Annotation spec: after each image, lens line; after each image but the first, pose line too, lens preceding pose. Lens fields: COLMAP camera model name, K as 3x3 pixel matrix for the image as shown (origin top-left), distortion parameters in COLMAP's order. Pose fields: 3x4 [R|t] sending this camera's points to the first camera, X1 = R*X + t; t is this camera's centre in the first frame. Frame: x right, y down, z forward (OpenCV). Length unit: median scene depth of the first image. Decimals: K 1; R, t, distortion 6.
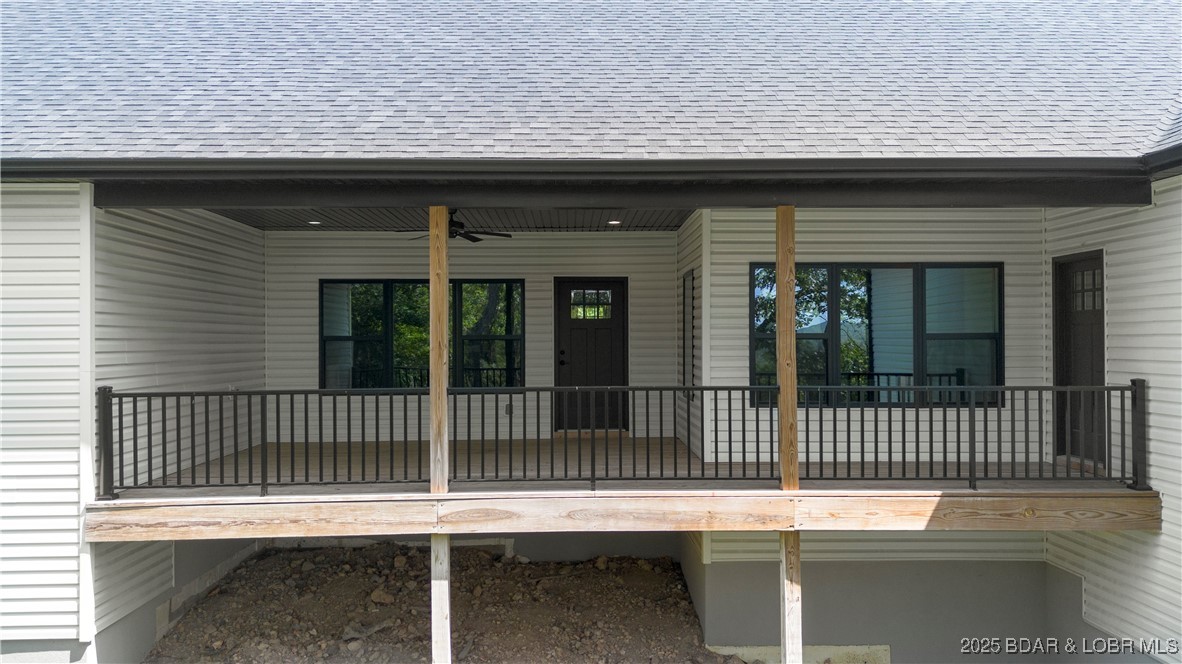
lens RADIAL K [[874.5, 0, 591.0], [0, 874.5, 332.0], [0, 0, 1]] dist [0.024714, -0.045550]
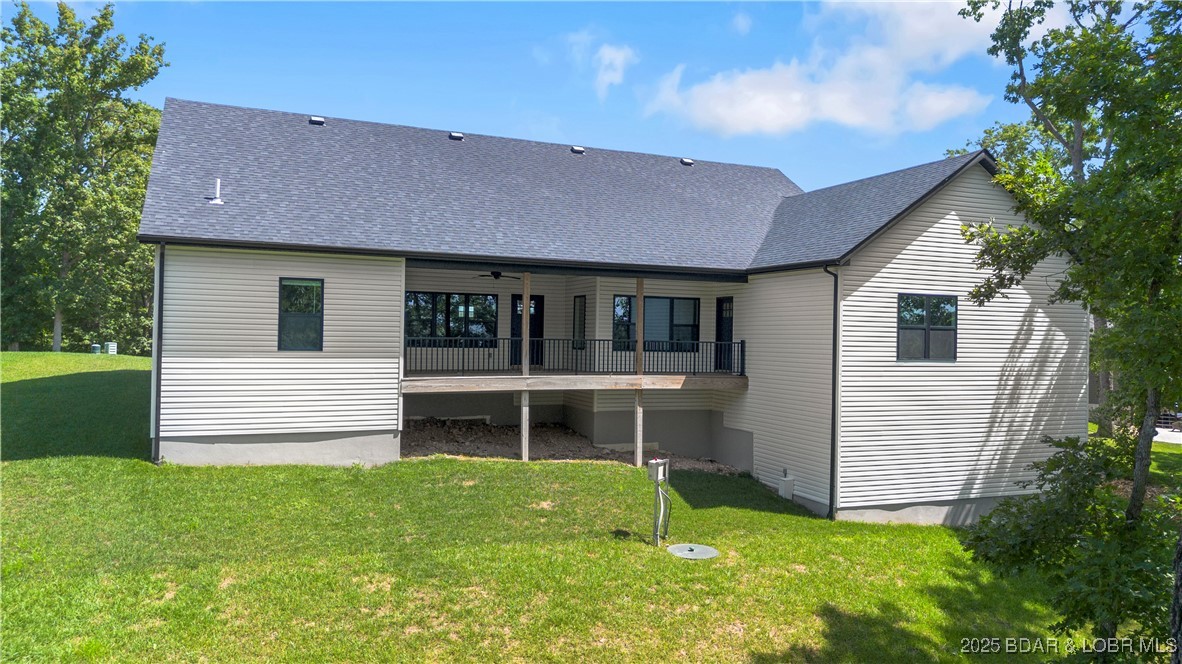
lens RADIAL K [[874.5, 0, 591.0], [0, 874.5, 332.0], [0, 0, 1]] dist [0.024714, -0.045550]
pose [[0.925204, 0.023890, 0.378718, -1.028417], [-0.026342, 0.999652, 0.001292, 0.035402], [-0.378555, -0.011172, 0.925511, -1.634537]]
